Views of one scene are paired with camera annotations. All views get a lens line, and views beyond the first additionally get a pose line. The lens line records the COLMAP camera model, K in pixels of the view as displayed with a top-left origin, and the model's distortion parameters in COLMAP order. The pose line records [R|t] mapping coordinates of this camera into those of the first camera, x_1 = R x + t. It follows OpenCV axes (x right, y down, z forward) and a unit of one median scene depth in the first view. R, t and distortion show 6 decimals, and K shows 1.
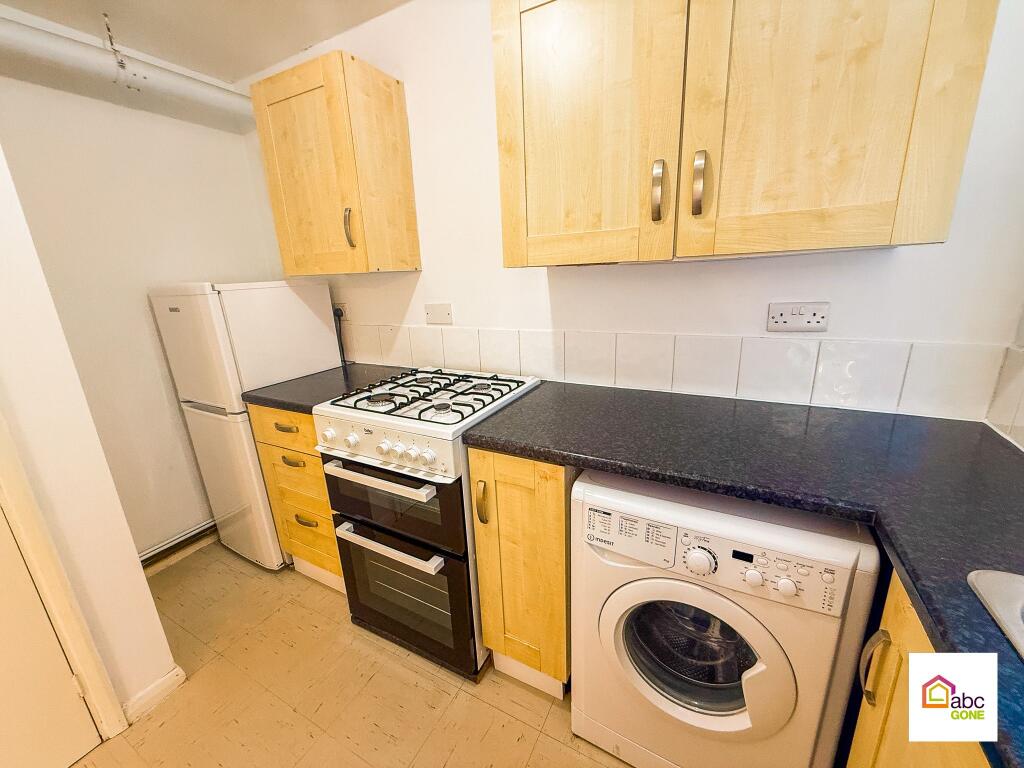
lens RADIAL K [[407.4, 0, 511.3], [0, 407.4, 382.8], [0, 0, 1]] dist [-0.002592, 0.001213]
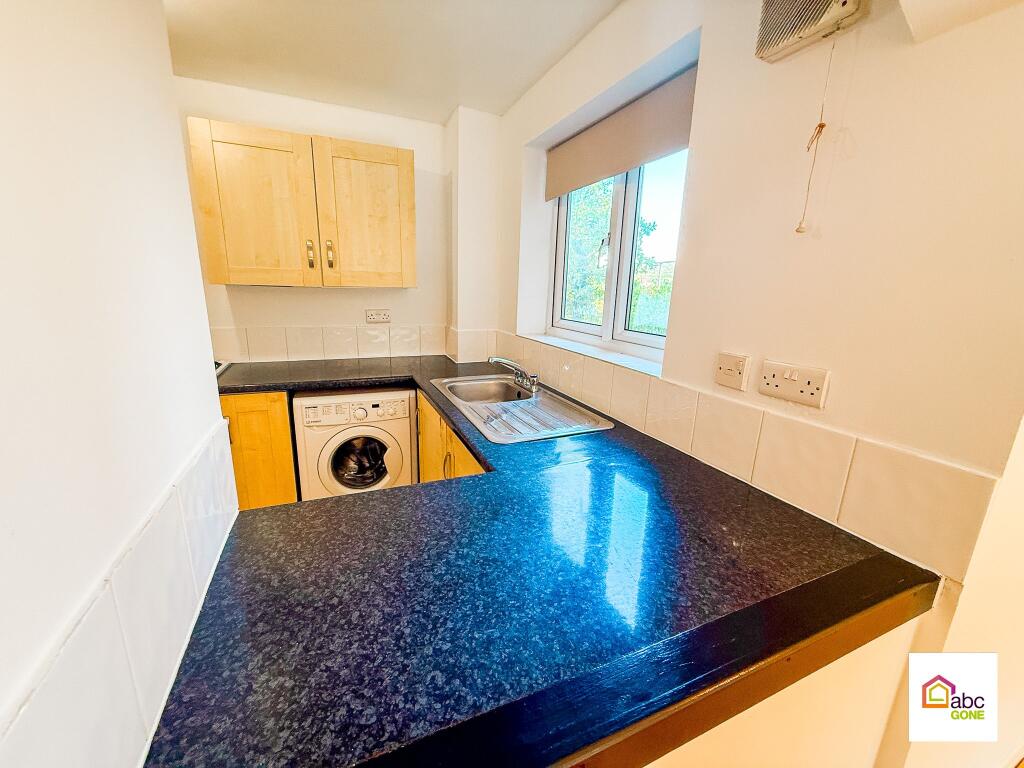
lens RADIAL K [[407.4, 0, 511.1], [0, 407.4, 383.0], [0, 0, 1]] dist [-0.002592, 0.001213]
pose [[0.607315, -0.124914, 0.784580, -0.643503], [0.156122, 0.987070, 0.036305, 0.233006], [-0.778970, 0.100441, 0.618964, -0.896676]]
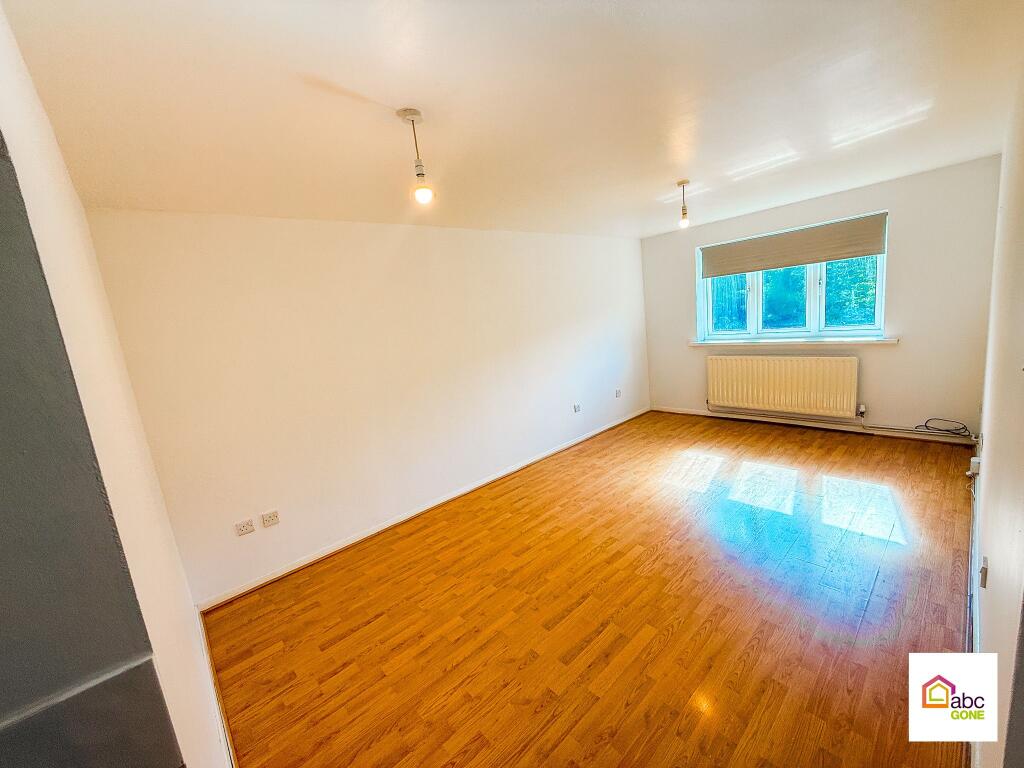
lens RADIAL K [[407.4, 0, 509.9], [0, 407.4, 385.1], [0, 0, 1]] dist [-0.002592, 0.001213]
pose [[-0.928058, 0.090790, 0.361200, -0.466401], [0.238505, 0.889756, 0.389165, 0.077202], [-0.286048, 0.447315, -0.847399, -0.901662]]
